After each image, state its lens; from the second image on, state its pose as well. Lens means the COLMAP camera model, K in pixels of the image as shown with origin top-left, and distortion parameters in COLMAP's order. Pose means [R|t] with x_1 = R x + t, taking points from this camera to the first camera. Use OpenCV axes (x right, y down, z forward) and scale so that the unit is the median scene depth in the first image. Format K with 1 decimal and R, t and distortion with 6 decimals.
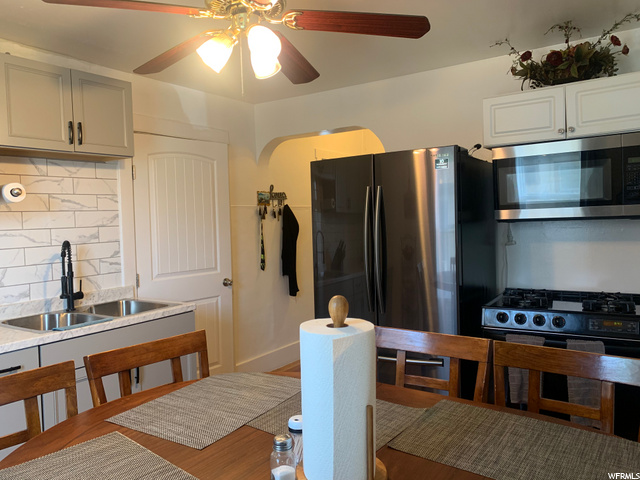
lens RADIAL K [[488.3, 0, 315.0], [0, 488.3, 233.9], [0, 0, 1]] dist [0.030073, -0.039856]
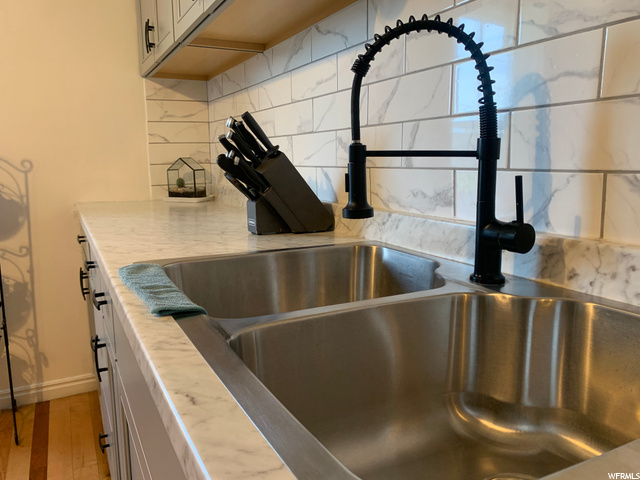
lens RADIAL K [[488.3, 0, 319.9], [0, 488.3, 234.5], [0, 0, 1]] dist [0.030073, -0.039856]
pose [[-0.456498, 0.170461, -0.873243, -0.216705], [-0.010959, 0.980324, 0.197093, 0.076425], [0.889657, 0.099542, -0.445647, 1.038165]]
